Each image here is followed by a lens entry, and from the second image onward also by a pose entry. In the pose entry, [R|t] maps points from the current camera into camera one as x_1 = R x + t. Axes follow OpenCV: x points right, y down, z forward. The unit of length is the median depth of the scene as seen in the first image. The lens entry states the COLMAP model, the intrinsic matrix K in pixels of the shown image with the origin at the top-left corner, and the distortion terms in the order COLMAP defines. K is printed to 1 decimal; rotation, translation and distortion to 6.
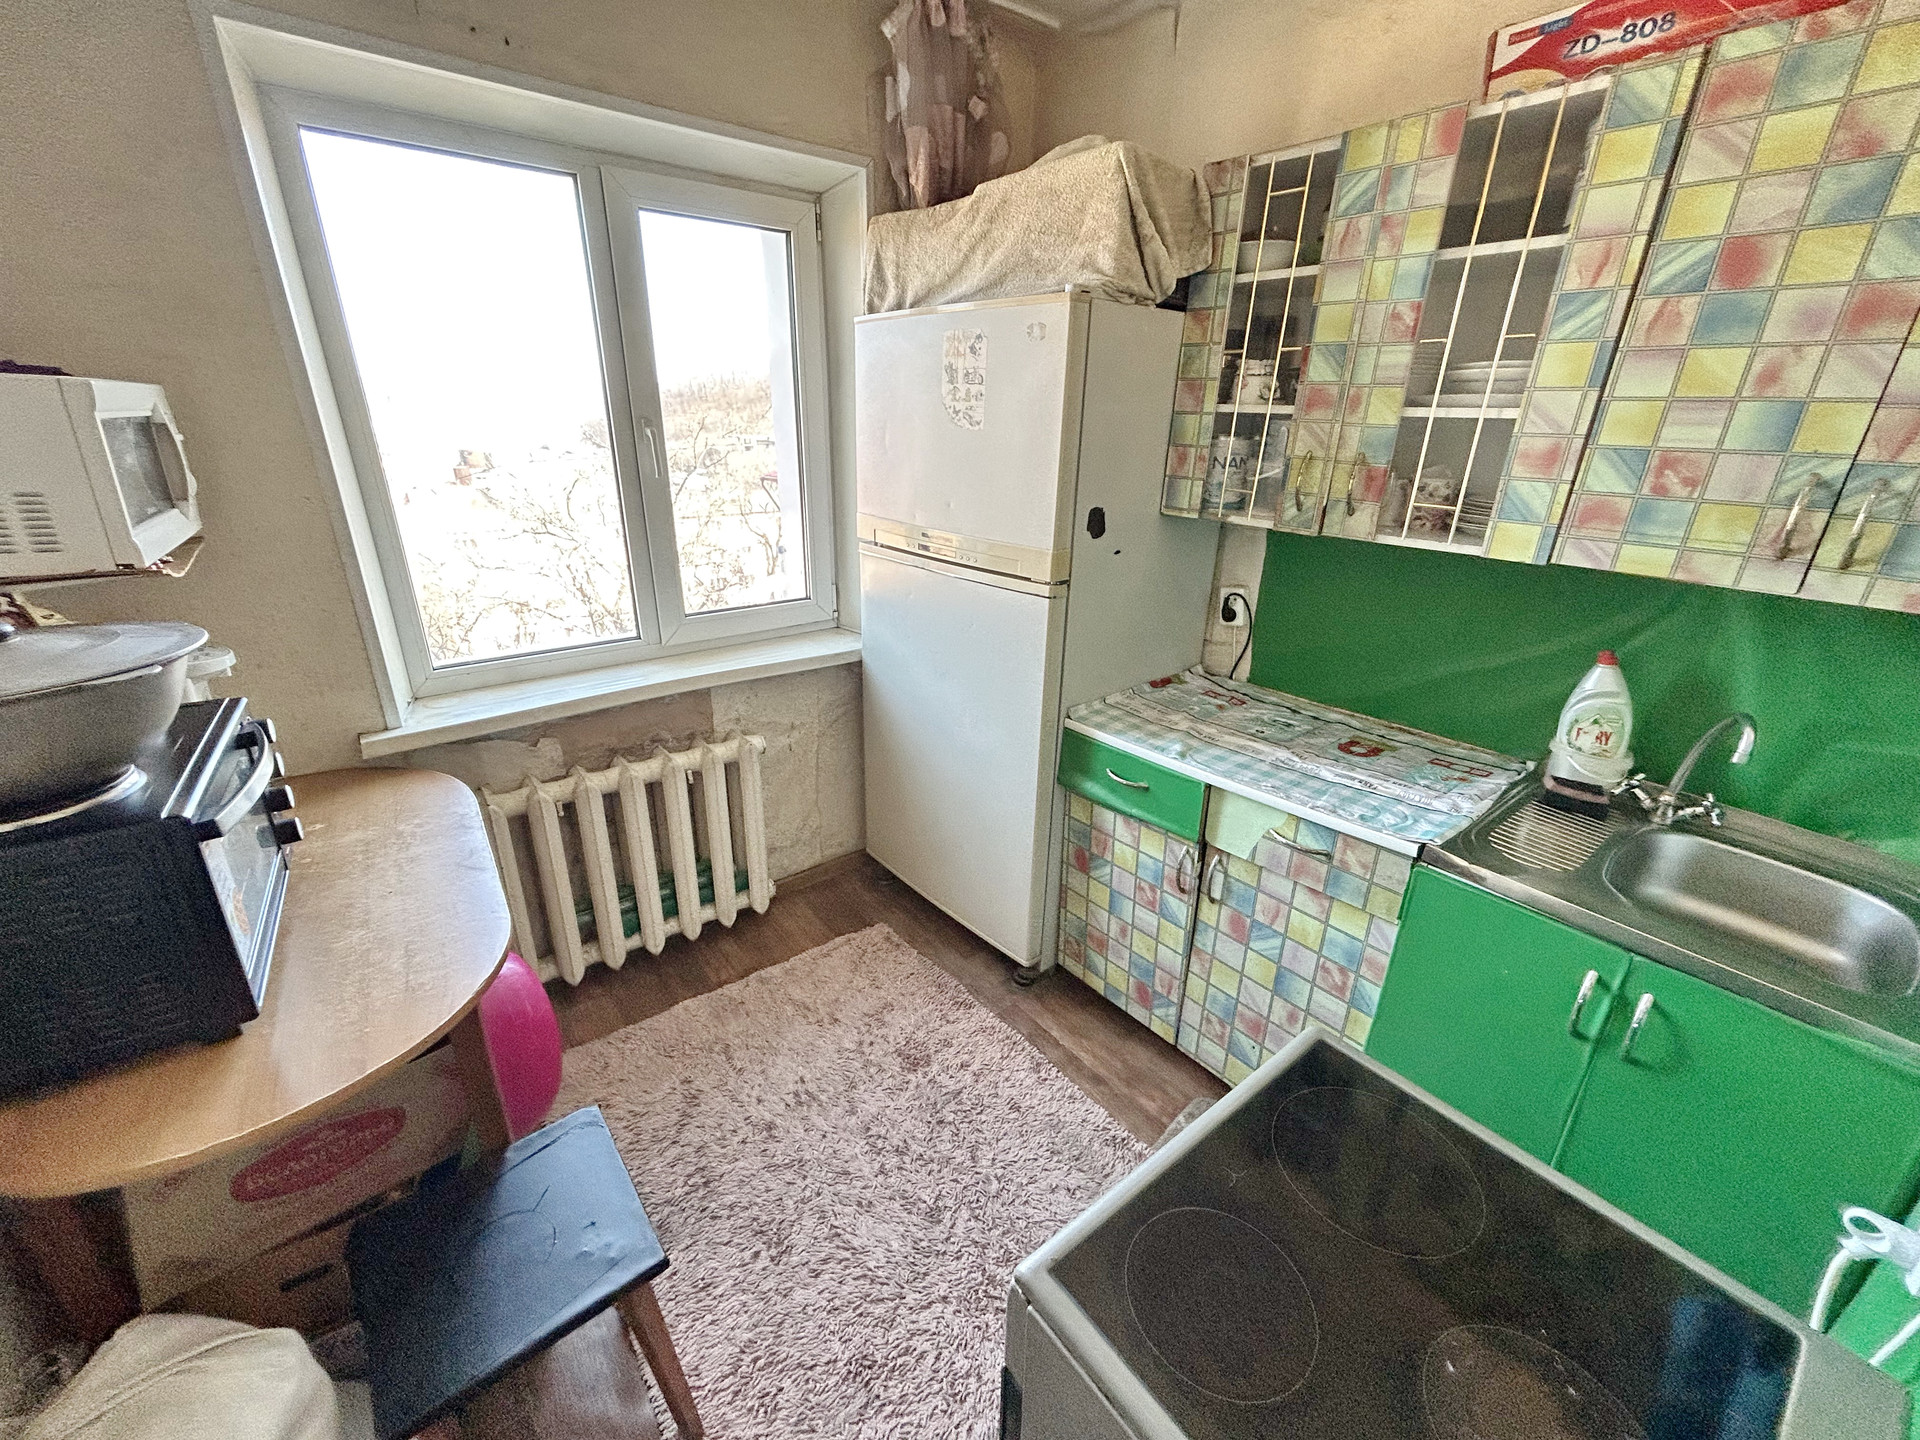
lens RADIAL K [[777.2, 0, 956.6], [0, 777.2, 718.5], [0, 0, 1]] dist [-0.003181, -0.000413]
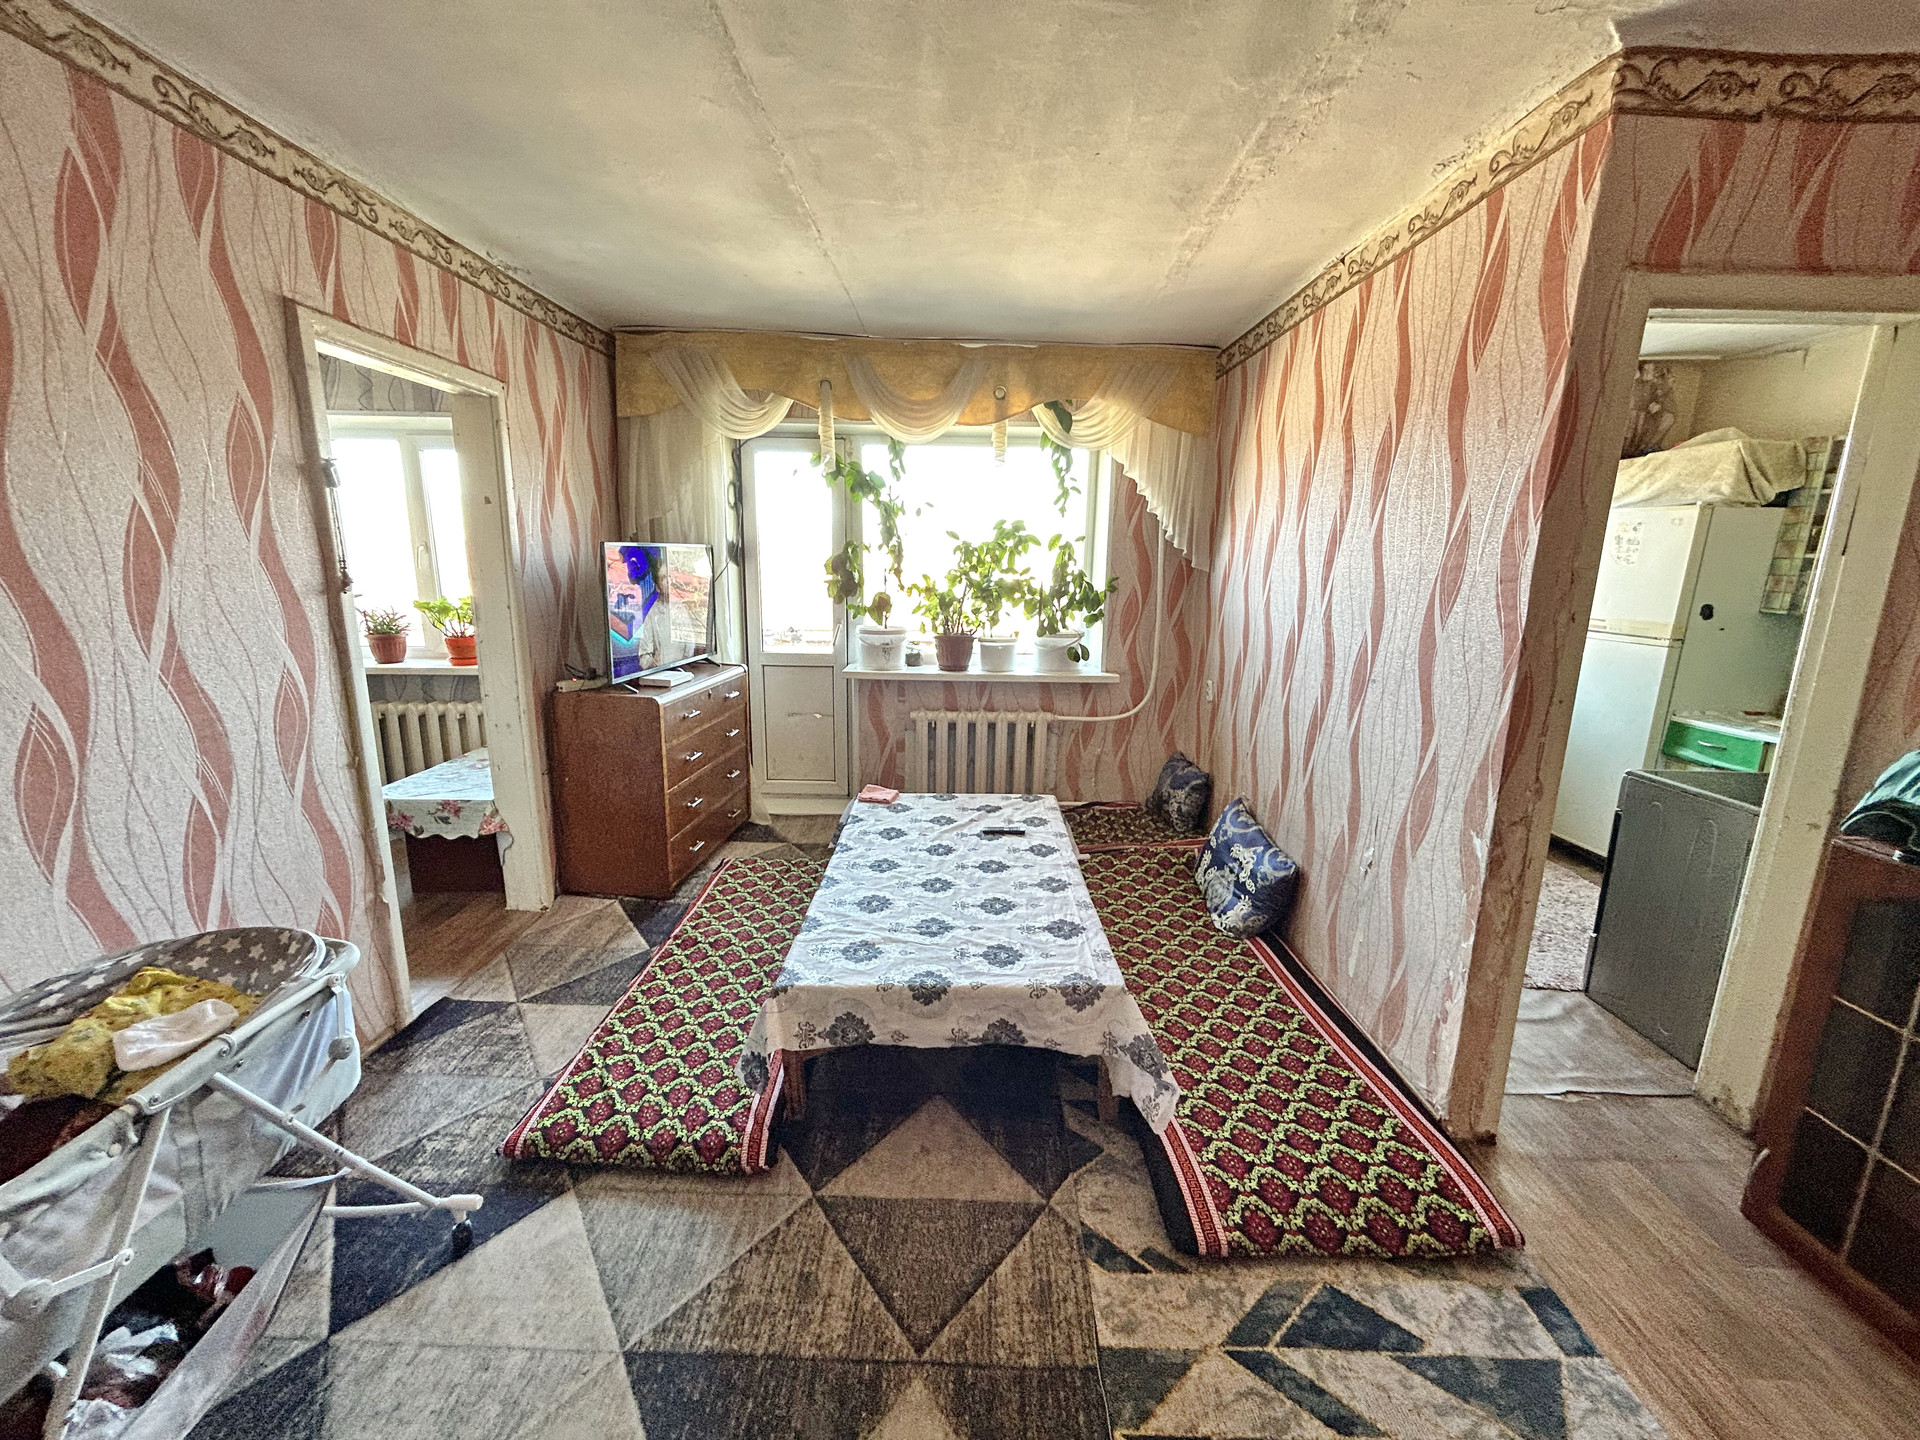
lens RADIAL K [[777.2, 0, 947.1], [0, 777.2, 722.0], [0, 0, 1]] dist [-0.003181, -0.000413]
pose [[0.785682, 0.123779, -0.606121, -0.104499], [-0.226450, 0.969321, -0.095585, 0.630044], [0.575694, 0.212356, 0.789608, -1.564448]]
